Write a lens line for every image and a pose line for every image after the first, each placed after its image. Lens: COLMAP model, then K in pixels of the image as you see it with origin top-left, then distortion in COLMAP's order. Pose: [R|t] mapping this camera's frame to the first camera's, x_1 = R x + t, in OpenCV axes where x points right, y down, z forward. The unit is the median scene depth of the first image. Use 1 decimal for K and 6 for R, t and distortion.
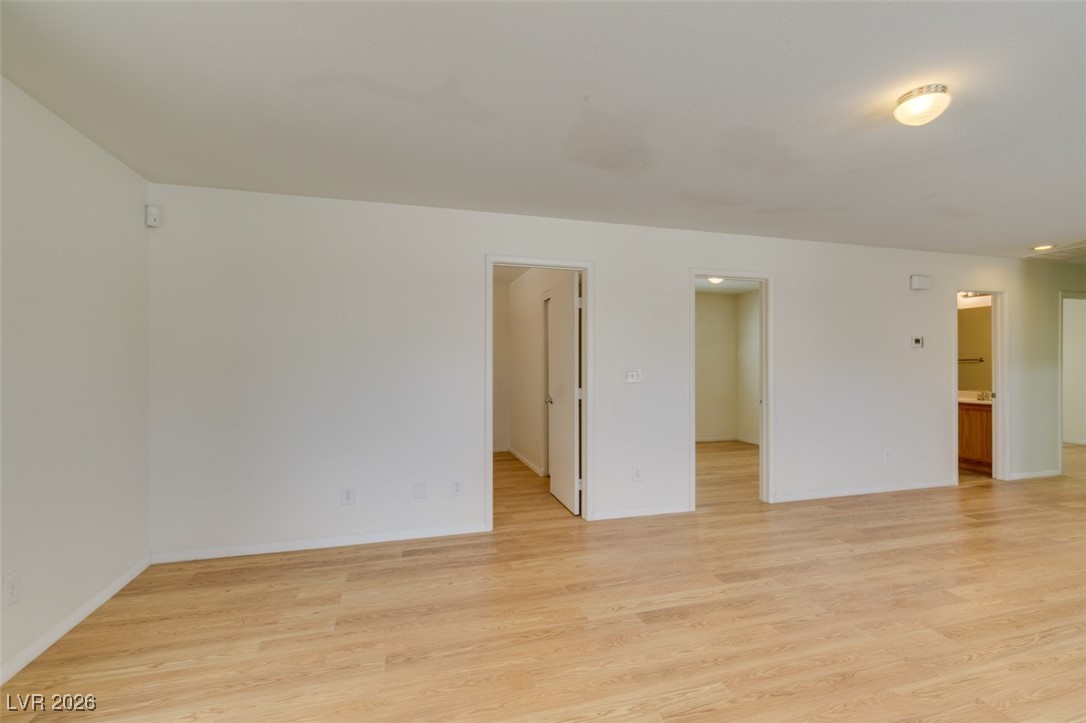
lens RADIAL K [[486.0, 0, 542.2], [0, 486.0, 365.6], [0, 0, 1]] dist [0.002359, 0.000242]
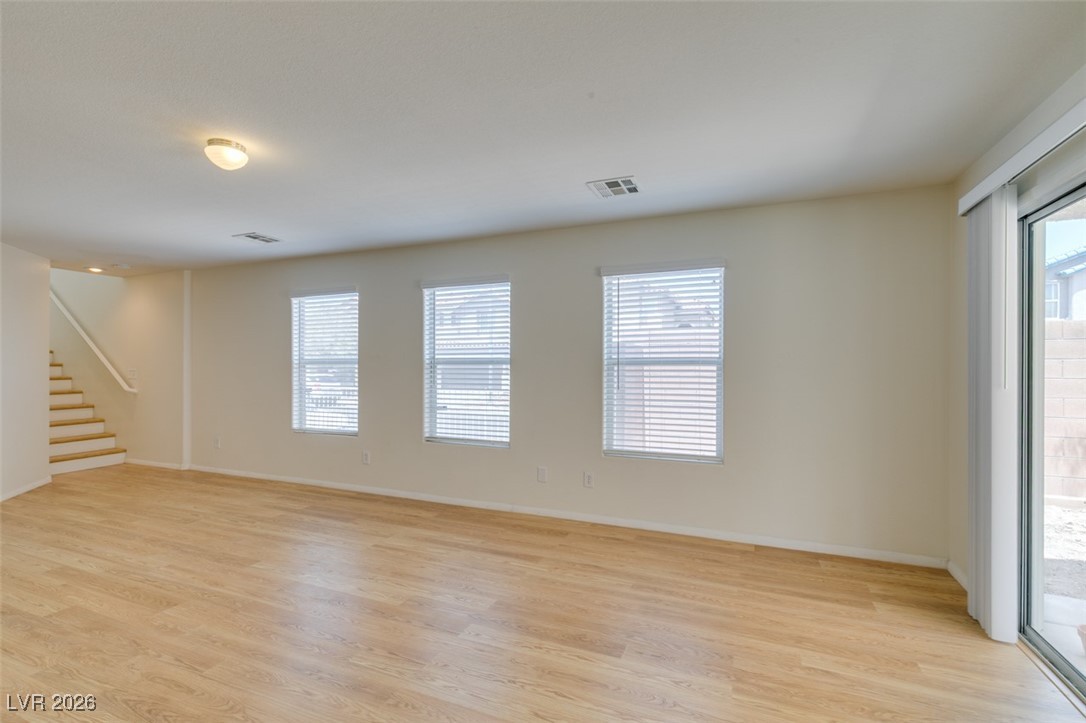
lens RADIAL K [[486.0, 0, 542.2], [0, 486.0, 365.6], [0, 0, 1]] dist [0.002359, 0.000242]
pose [[-0.770335, 0.001208, 0.637639, -0.538349], [0.003725, 0.999990, 0.002605, -0.006008], [-0.637629, 0.004382, -0.770331, 1.276095]]
